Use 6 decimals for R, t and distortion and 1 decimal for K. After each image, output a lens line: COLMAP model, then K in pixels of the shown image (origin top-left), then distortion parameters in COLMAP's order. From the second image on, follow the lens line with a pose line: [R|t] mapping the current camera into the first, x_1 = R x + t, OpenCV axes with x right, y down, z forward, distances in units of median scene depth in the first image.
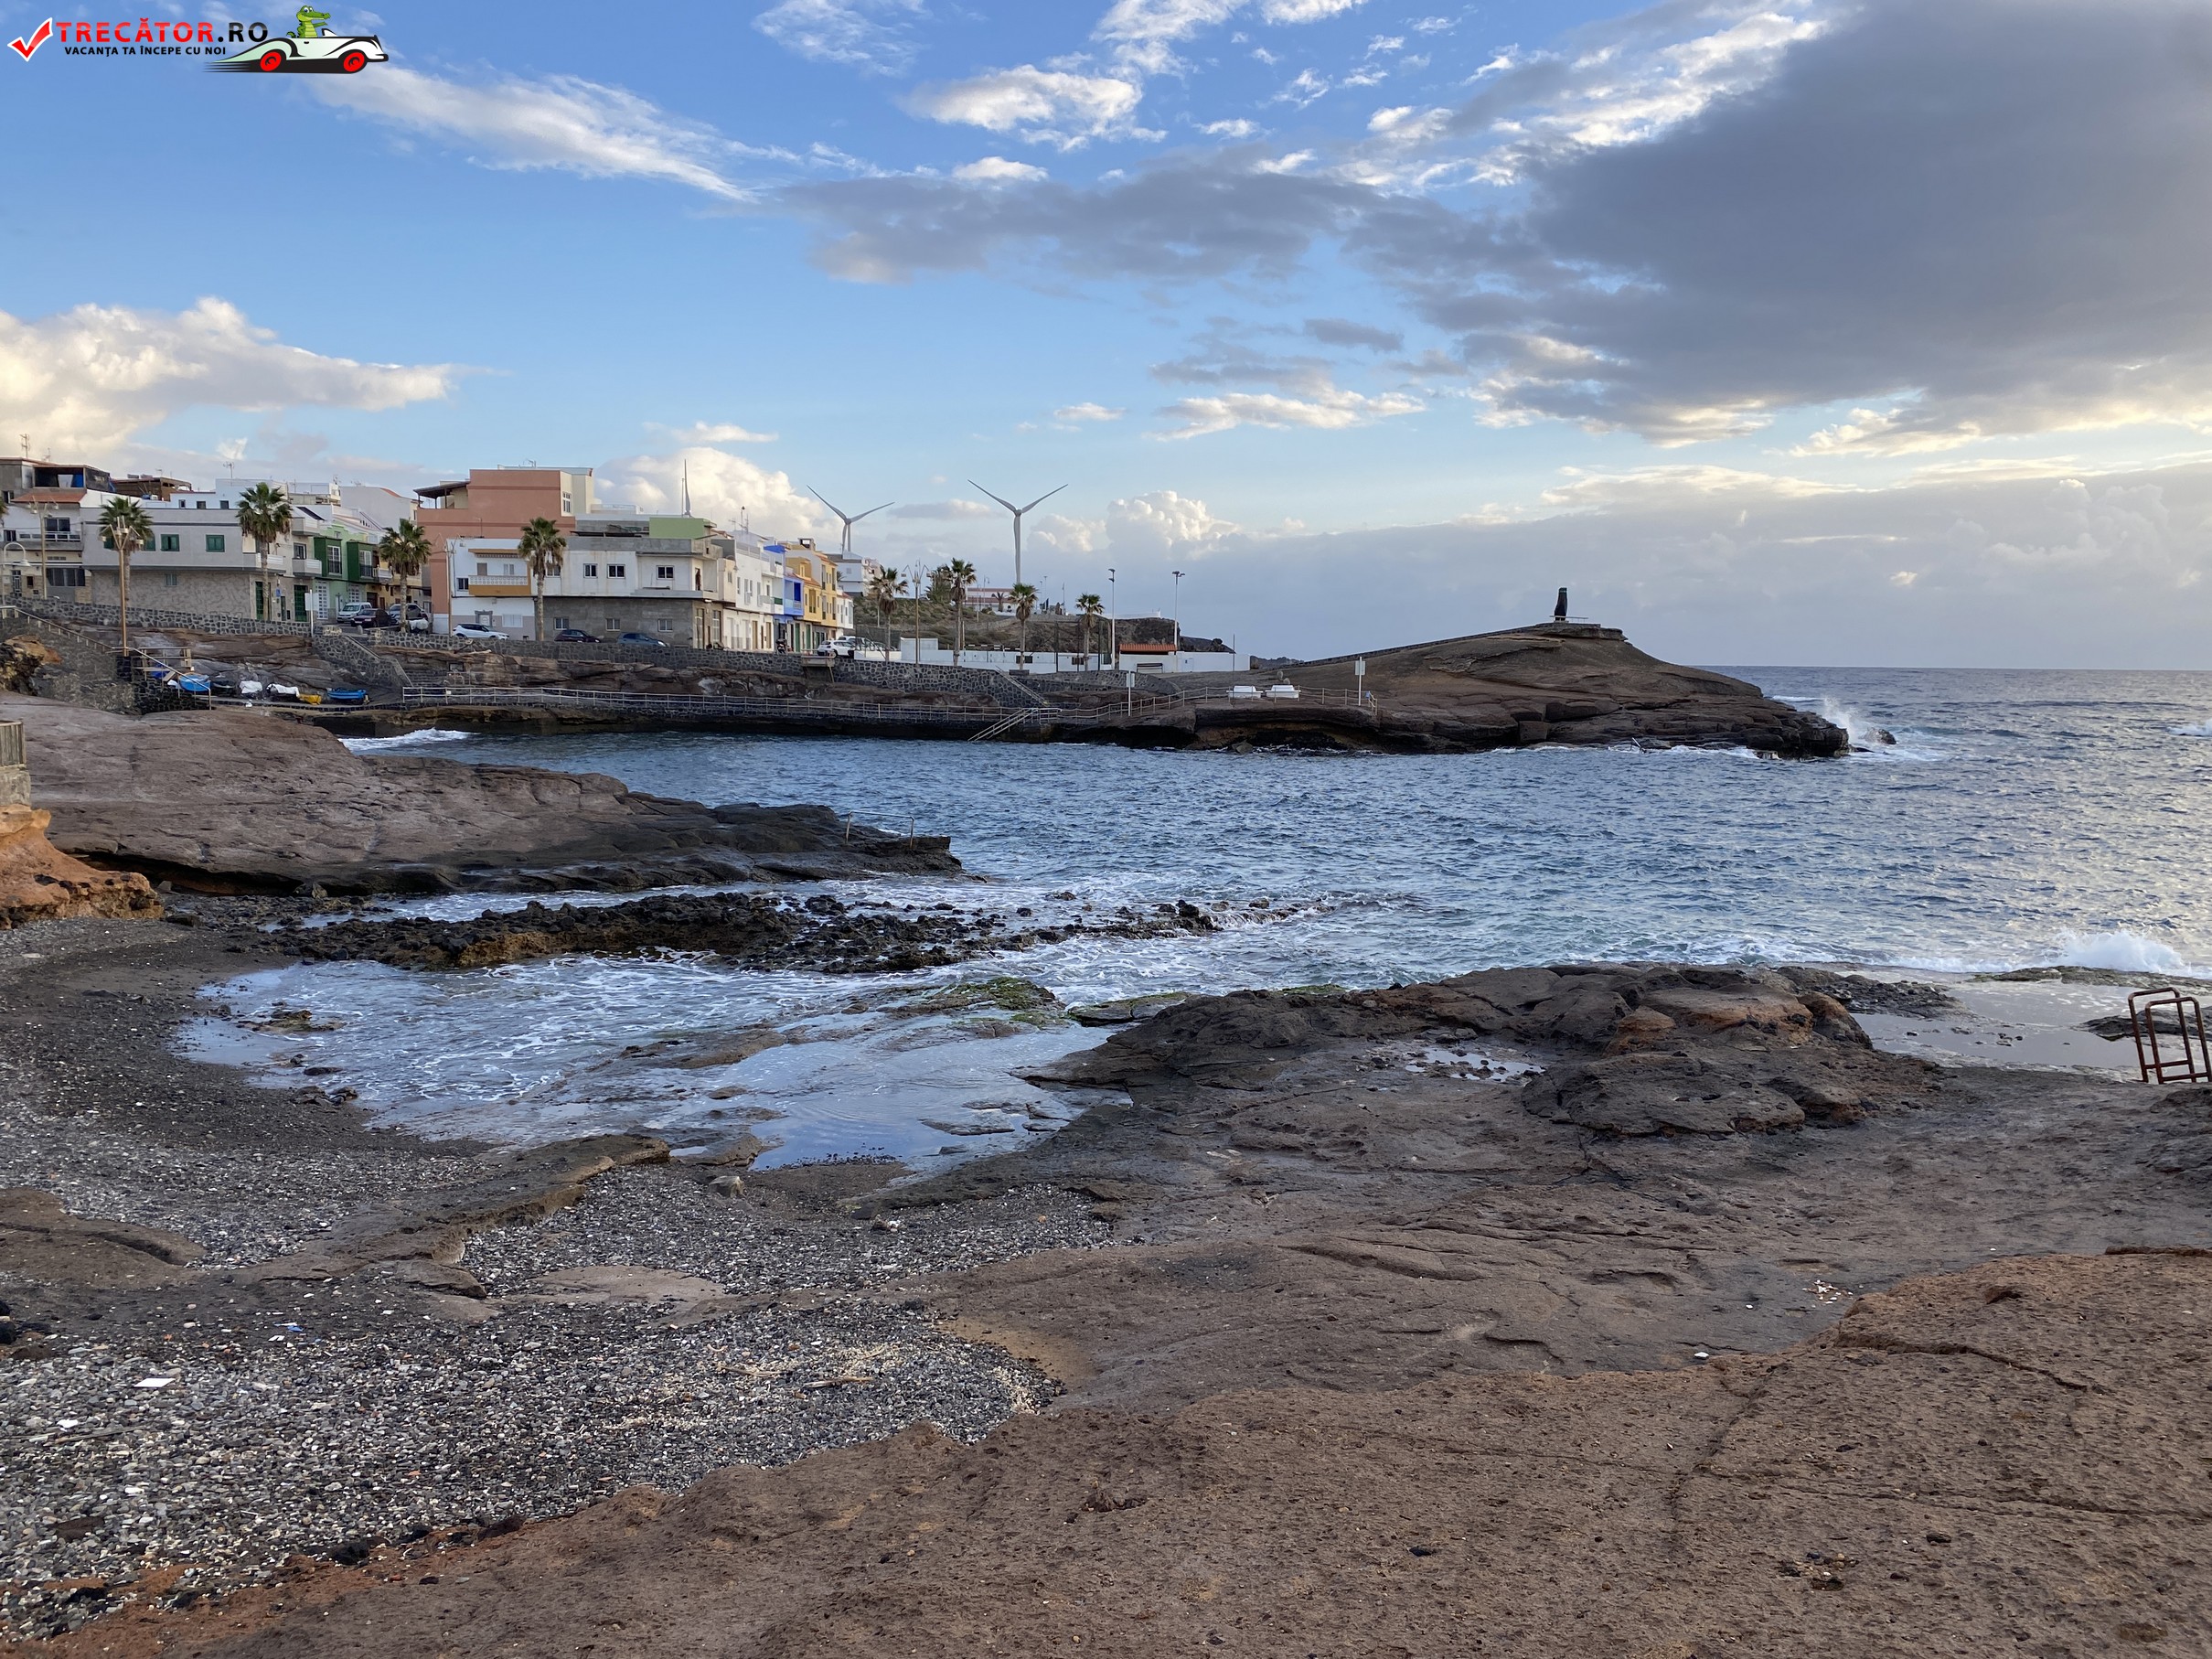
lens RADIAL K [[1663.7, 0, 1098.0], [0, 1663.7, 817.6], [0, 0, 1]] dist [0.054185, -0.065992]
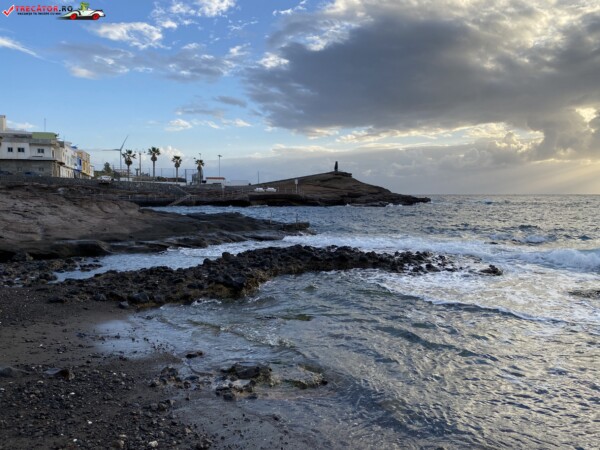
lens RADIAL K [[451.2, 0, 296.3], [0, 451.2, 221.3], [0, 0, 1]] dist [0.054185, -0.065992]
pose [[0.947170, -0.028578, 0.319456, -0.106285], [0.039429, 0.998843, -0.027547, 0.009181], [-0.318299, 0.038688, 0.947201, 0.153112]]
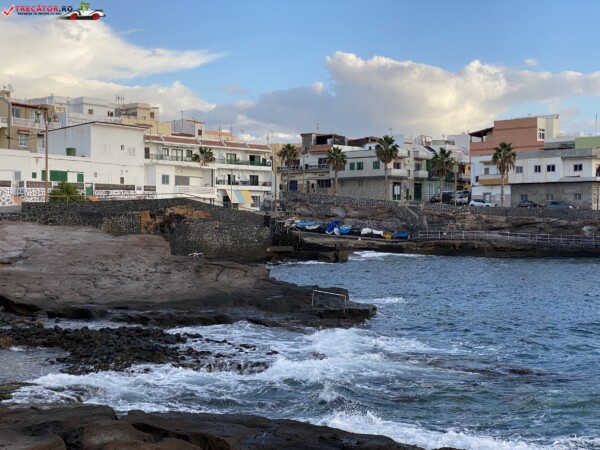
lens RADIAL K [[883.3, 0, 301.0], [0, 883.3, 207.9], [0, 0, 1]] dist [0.126417, 0.000000]
pose [[0.737694, -0.017879, -0.674899, 0.175855], [-0.056427, 0.994519, -0.088023, -0.003225], [0.672773, 0.103016, 0.732641, 0.110687]]
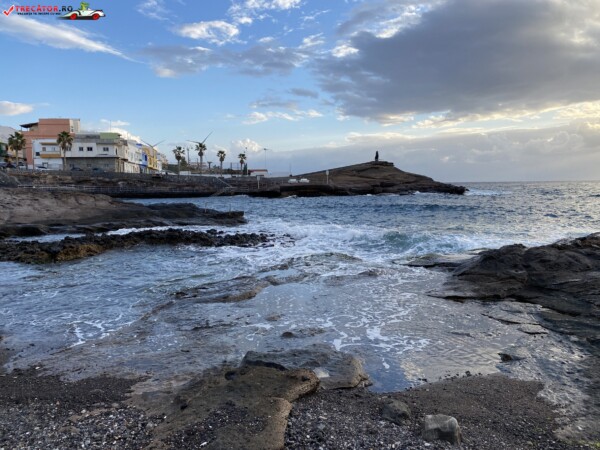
lens RADIAL K [[451.2, 0, 293.5], [0, 451.2, 216.9], [0, 0, 1]] dist [0.054185, -0.065992]
pose [[0.988021, -0.033431, 0.150657, -0.042842], [0.036965, 0.999102, -0.020718, 0.013669], [-0.149829, 0.026039, 0.988369, 0.098540]]
